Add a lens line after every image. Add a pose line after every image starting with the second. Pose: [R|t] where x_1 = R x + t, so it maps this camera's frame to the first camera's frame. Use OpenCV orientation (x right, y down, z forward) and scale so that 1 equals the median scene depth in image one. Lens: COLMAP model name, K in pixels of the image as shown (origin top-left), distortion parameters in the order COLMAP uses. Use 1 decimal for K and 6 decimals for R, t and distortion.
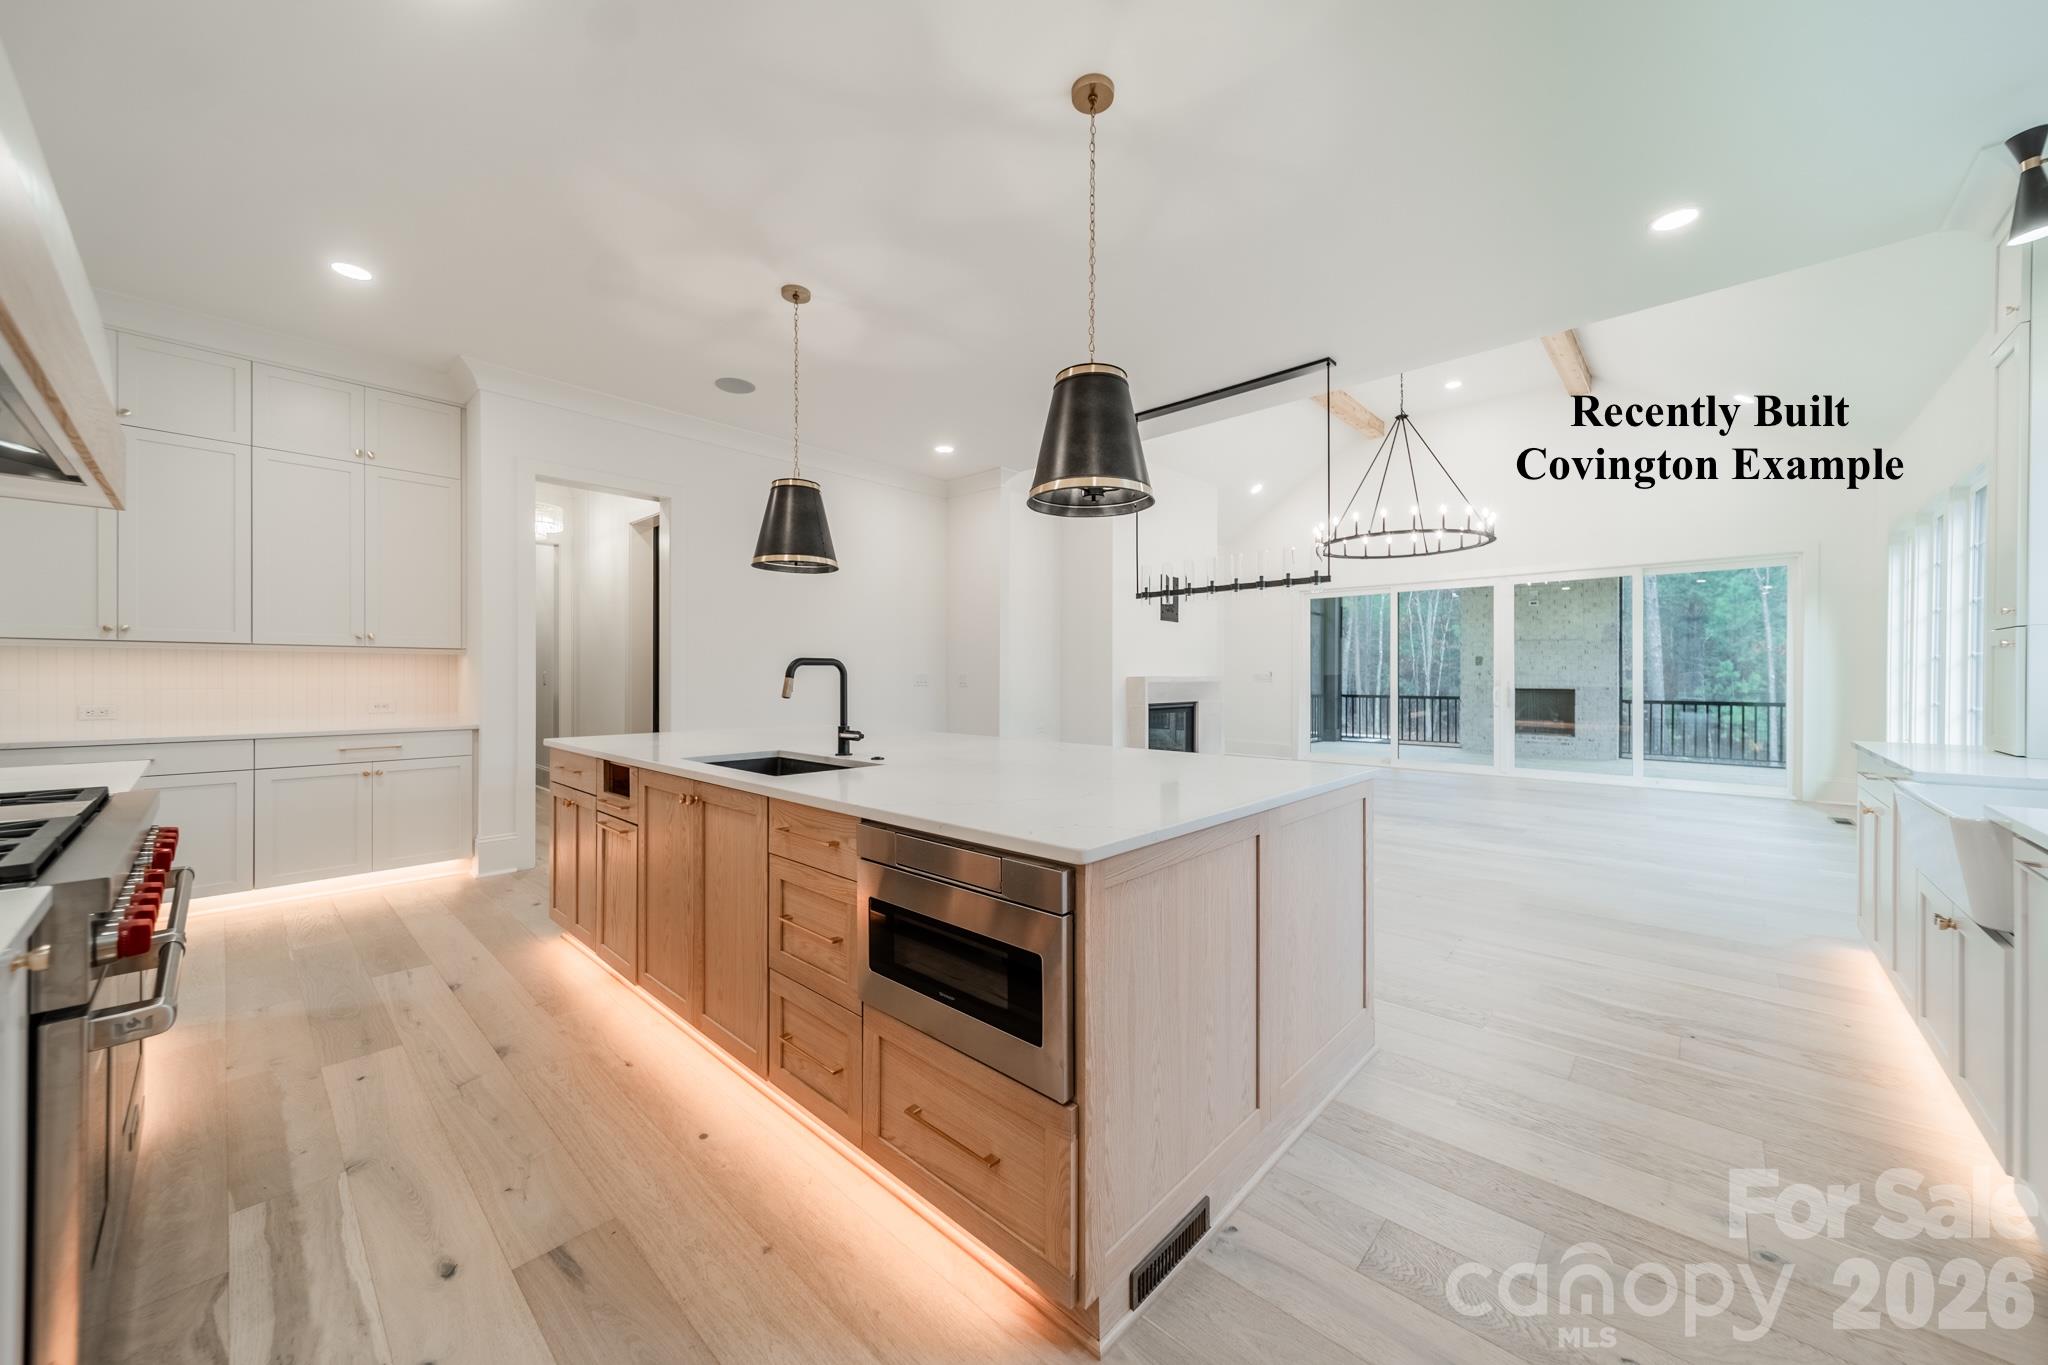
lens RADIAL K [[725.3, 0, 1023.6], [0, 725.3, 672.3], [0, 0, 1]] dist [0.007589, 0.000049]
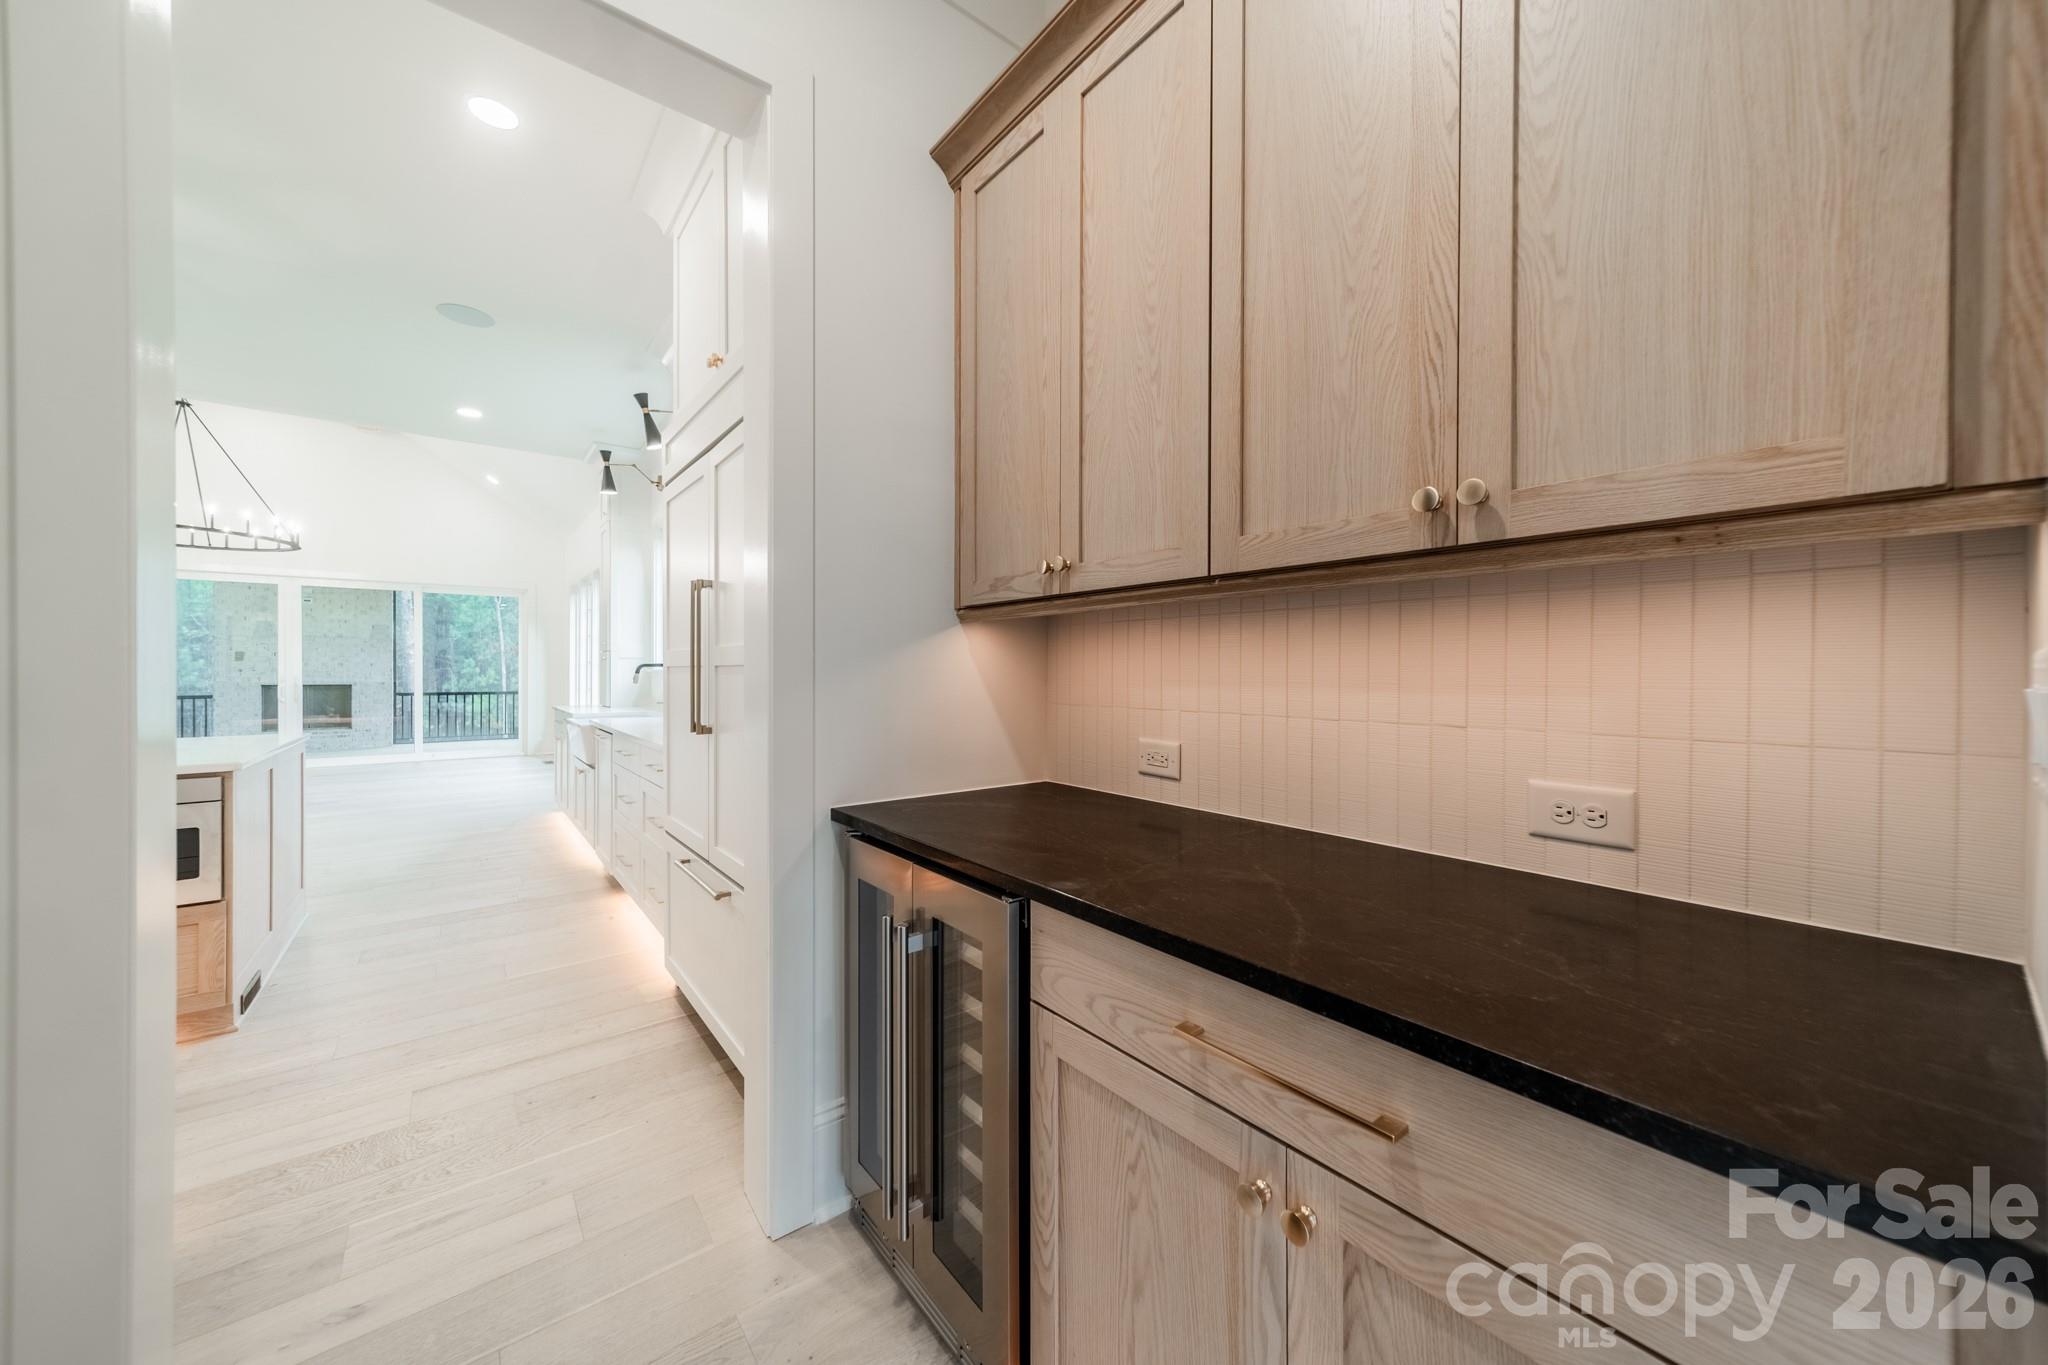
lens RADIAL K [[725.3, 0, 1023.6], [0, 725.3, 672.3], [0, 0, 1]] dist [0.007589, 0.000049]
pose [[0.151391, -0.003926, 0.988466, -0.250585], [-0.001926, 0.999989, 0.004267, -0.002628], [-0.988472, -0.002549, 0.151382, -0.225267]]
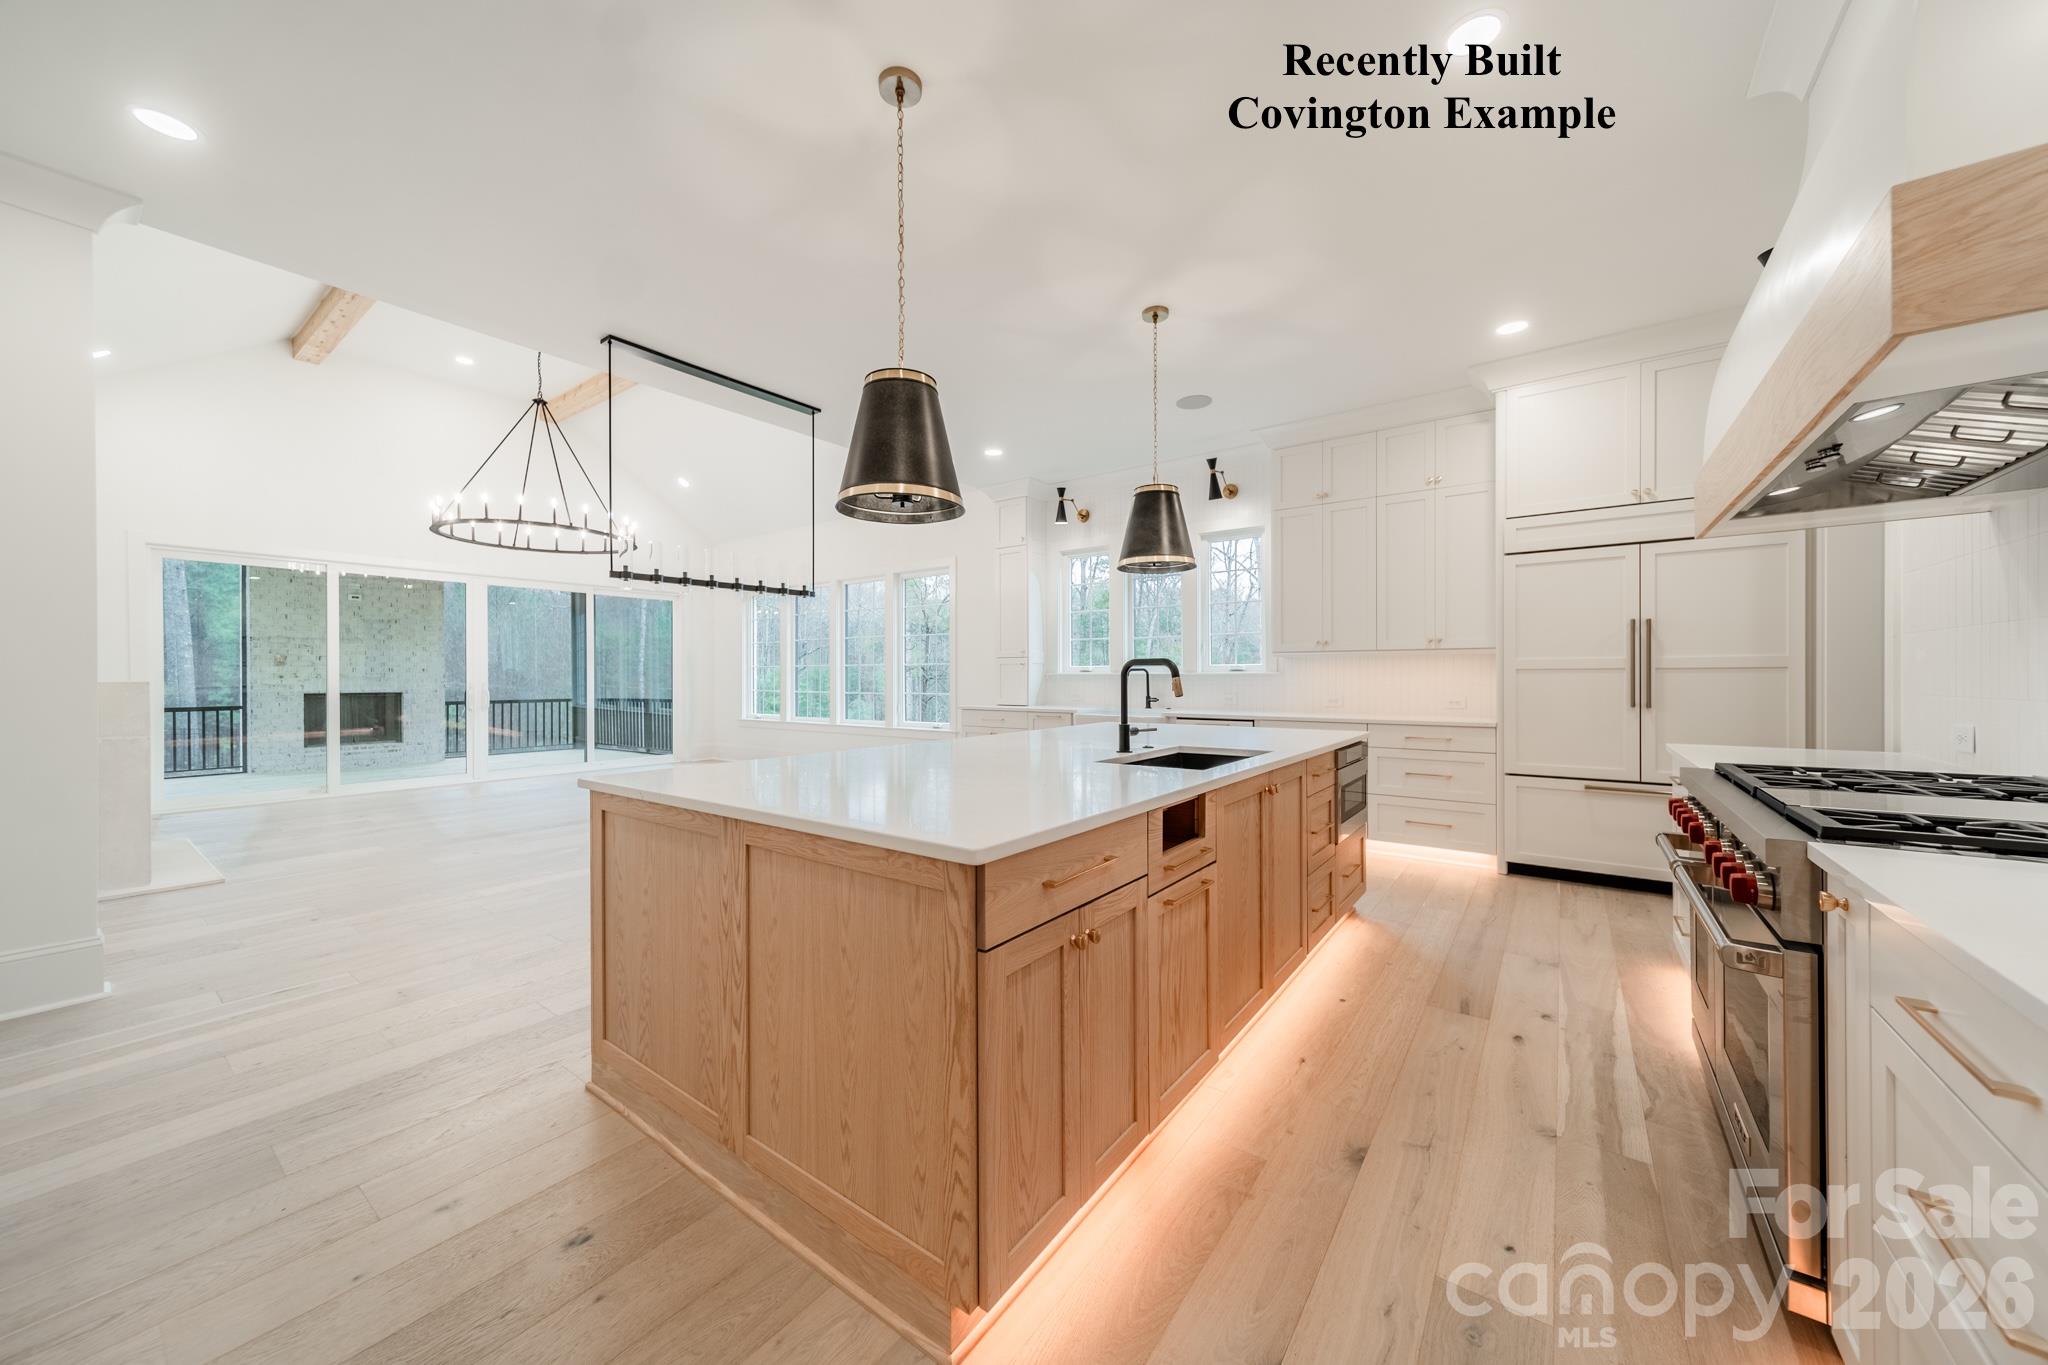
lens RADIAL K [[725.1, 0, 1026.5], [0, 725.1, 677.7], [0, 0, 1]] dist [0.009037, -0.000031]
pose [[-0.102370, -0.004061, 0.994738, -0.449188], [0.000526, 0.999991, 0.004136, 0.000902], [-0.994746, 0.000946, -0.102367, 0.442765]]
